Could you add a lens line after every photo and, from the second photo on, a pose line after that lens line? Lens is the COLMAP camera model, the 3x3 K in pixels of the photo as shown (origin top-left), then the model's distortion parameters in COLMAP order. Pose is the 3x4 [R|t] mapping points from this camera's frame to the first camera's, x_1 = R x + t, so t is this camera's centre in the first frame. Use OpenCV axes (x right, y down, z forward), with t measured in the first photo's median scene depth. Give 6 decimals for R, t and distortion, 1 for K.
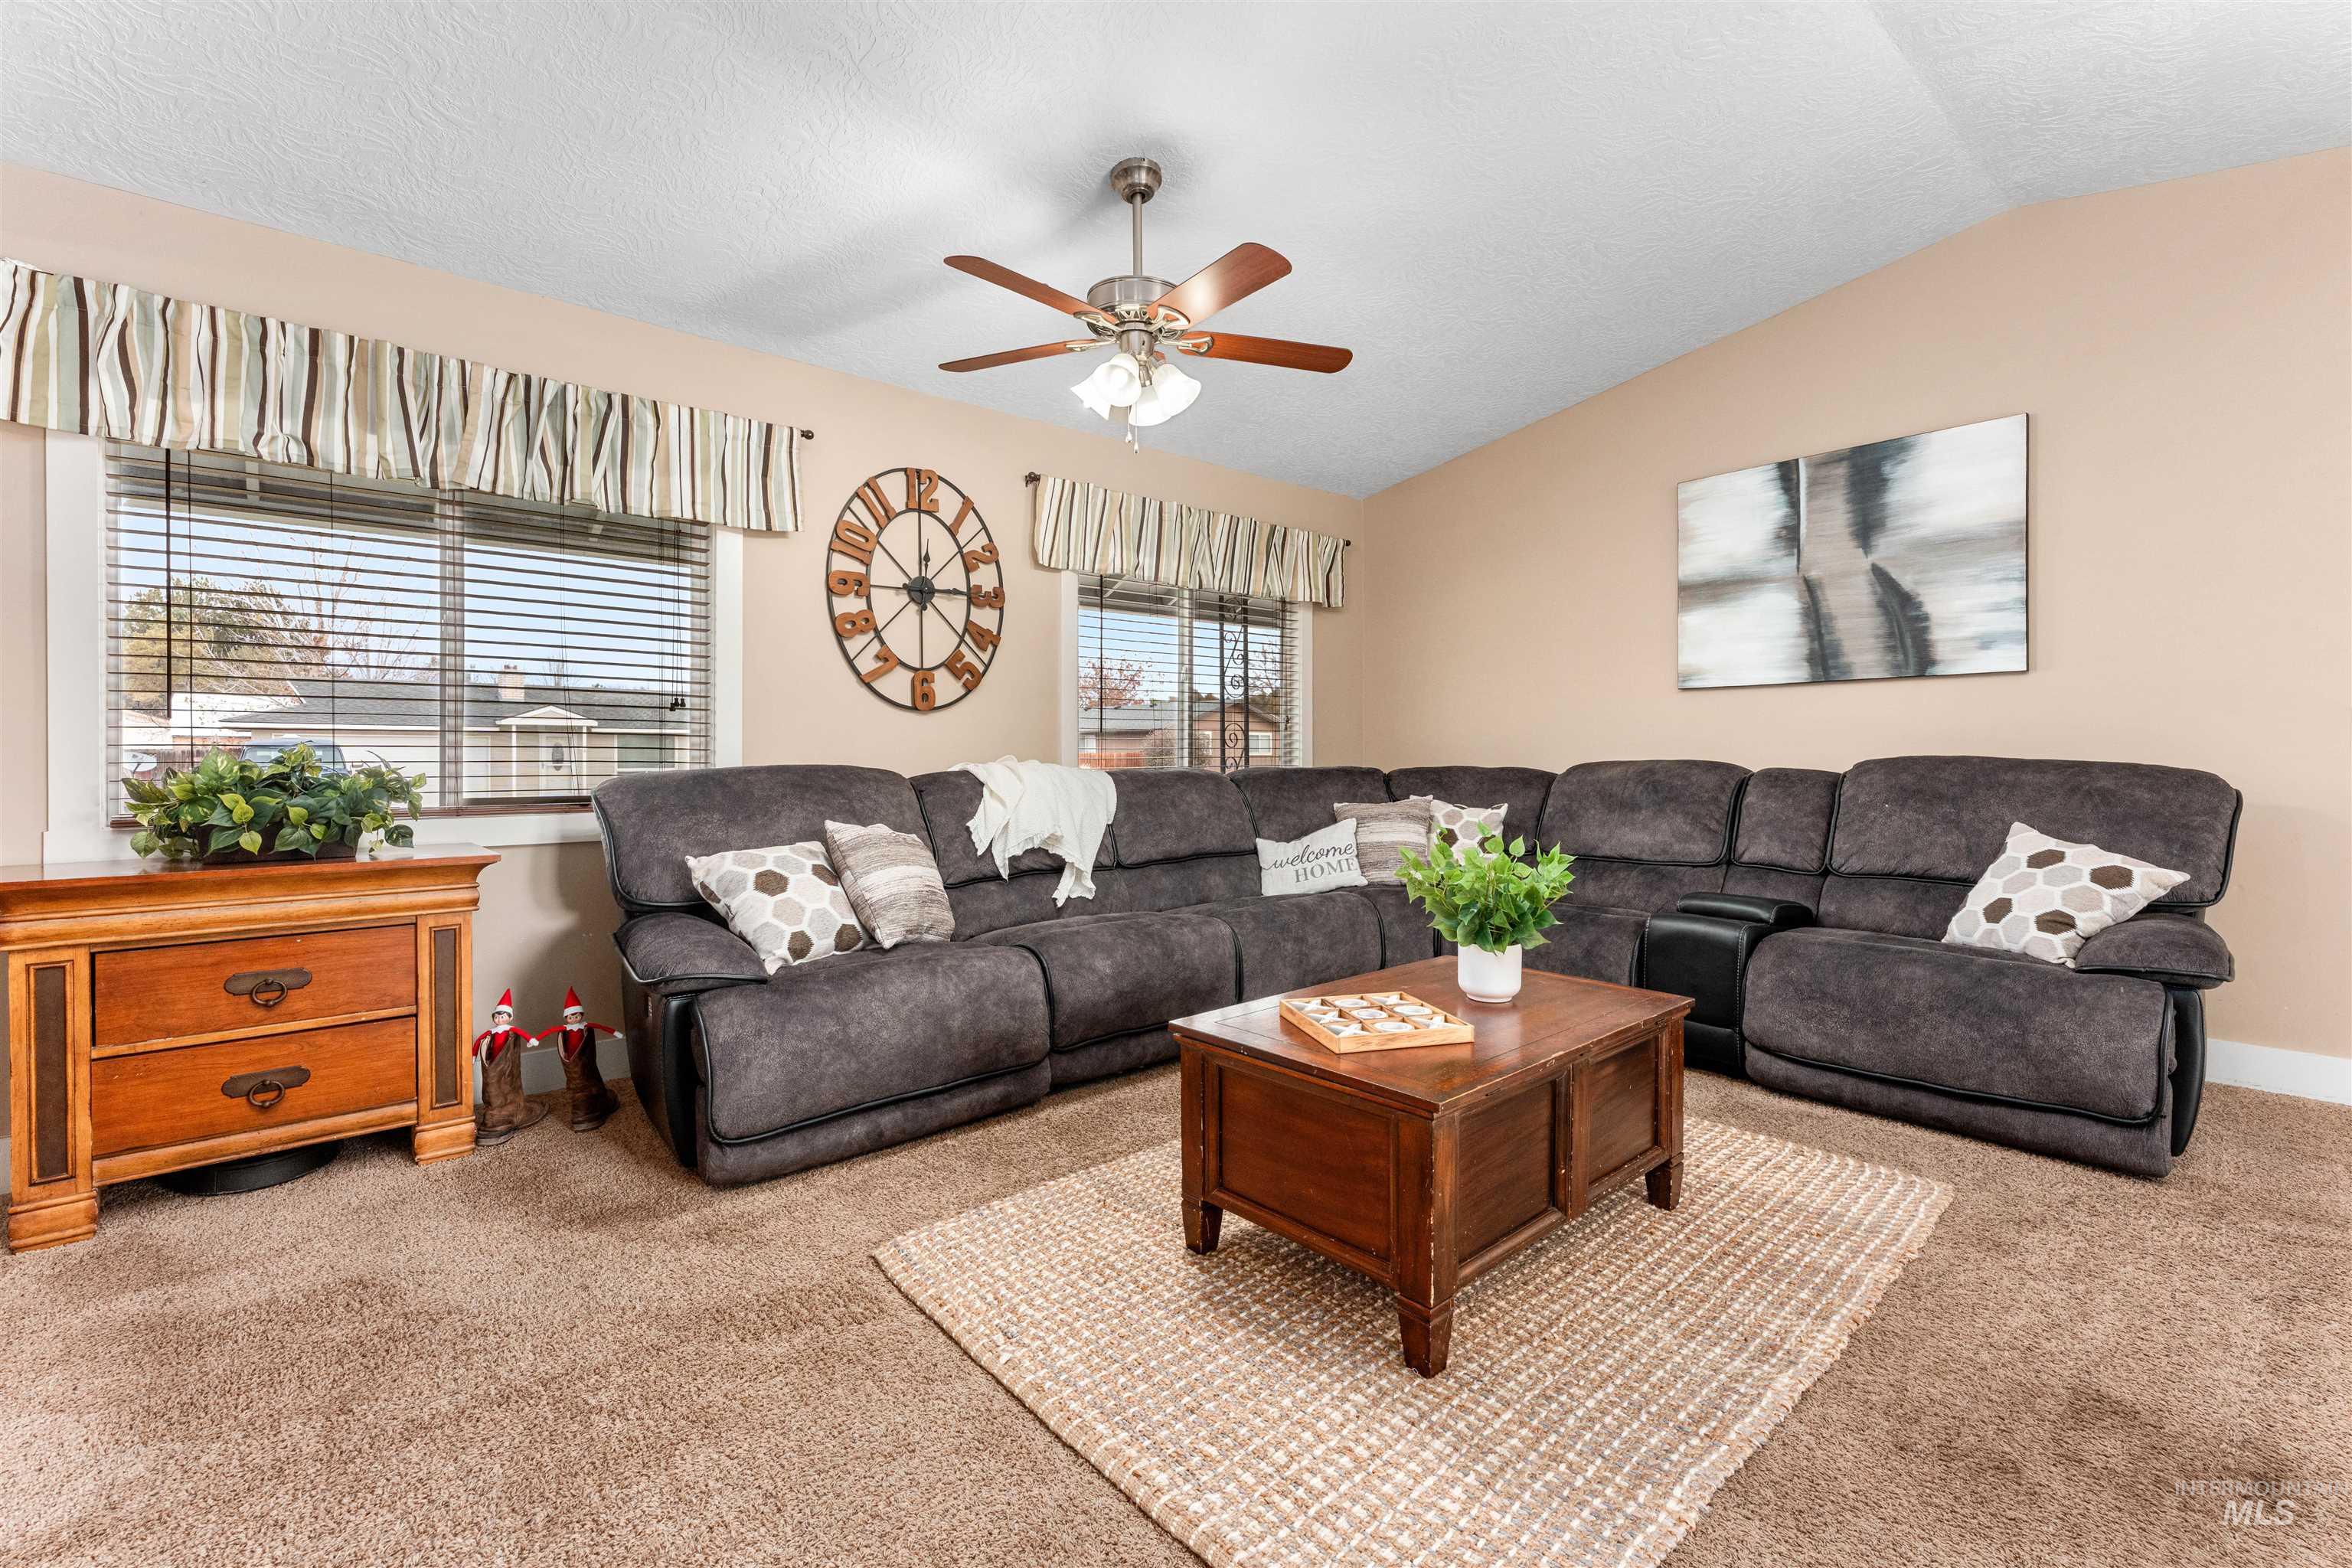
lens RADIAL K [[1024.4, 0, 1154.3], [0, 1024.4, 769.7], [0, 0, 1]] dist [0.007977, -0.001941]
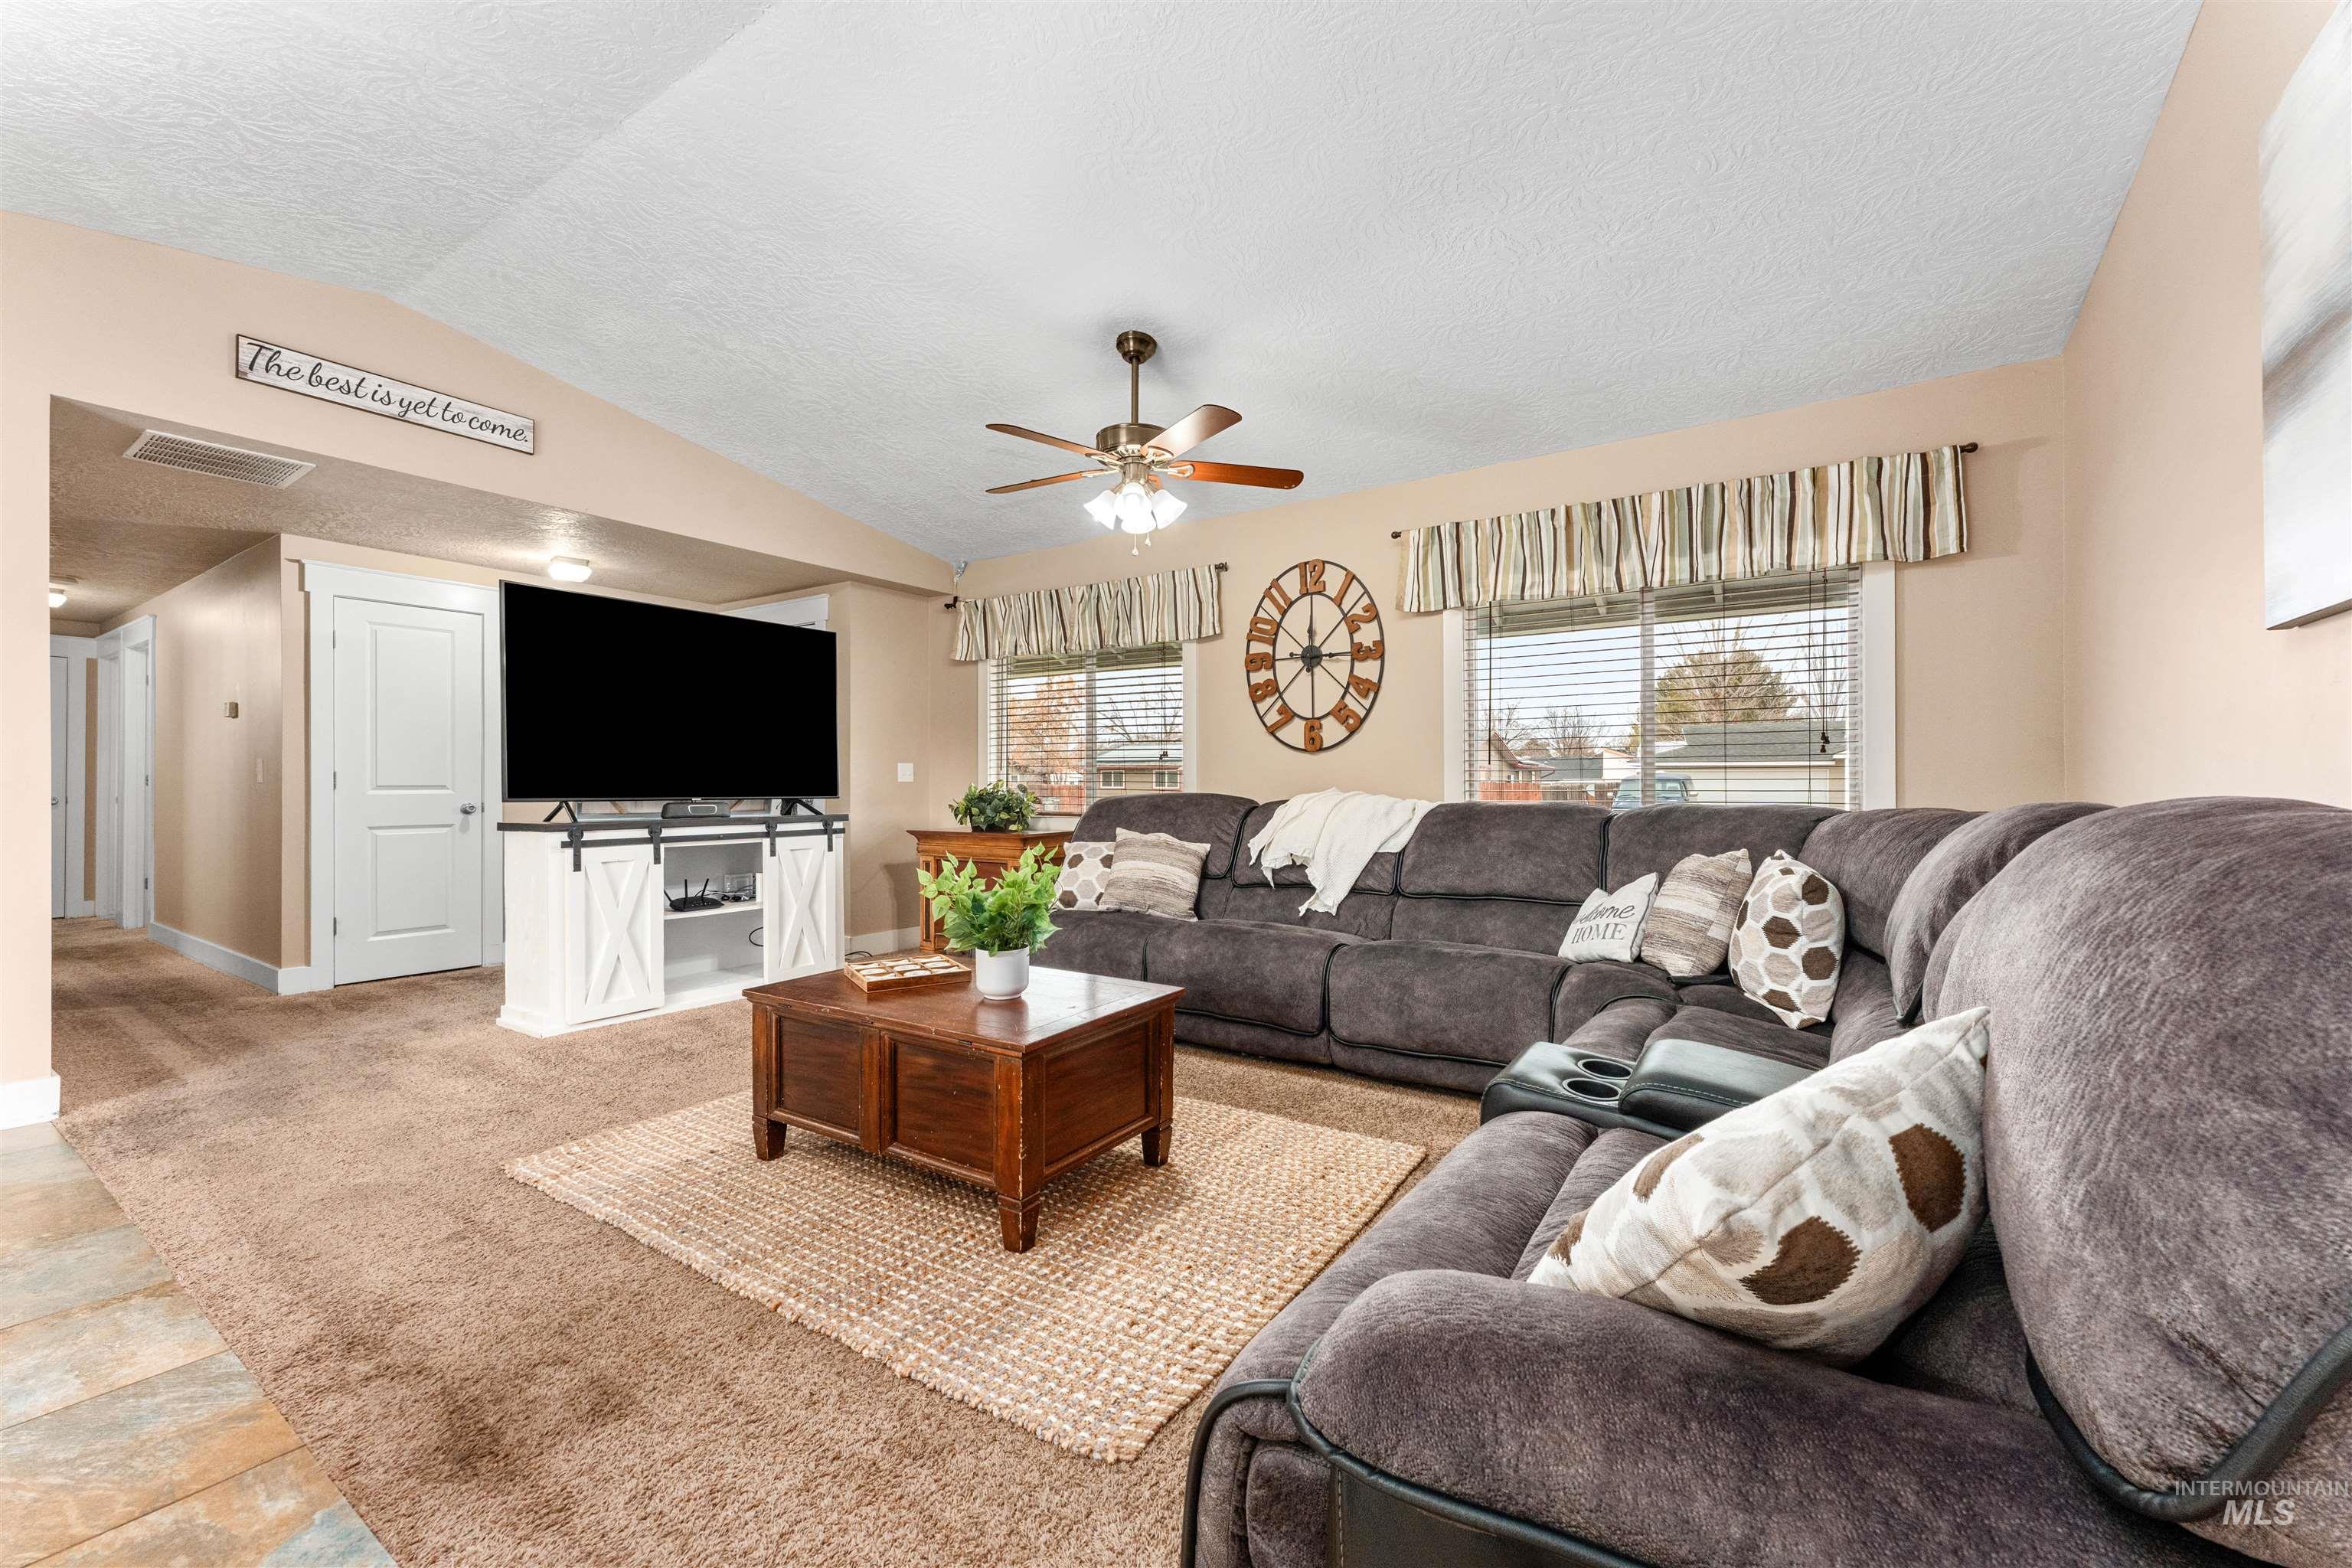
lens RADIAL K [[945.3, 0, 1224.4], [0, 945.3, 807.3], [0, 0, 1]] dist [0.001363, -0.001090]
pose [[0.282593, 0.024654, -0.958923, 0.864978], [-0.016352, 0.999648, 0.020882, -0.011685], [0.959100, 0.009779, 0.282897, 0.570031]]
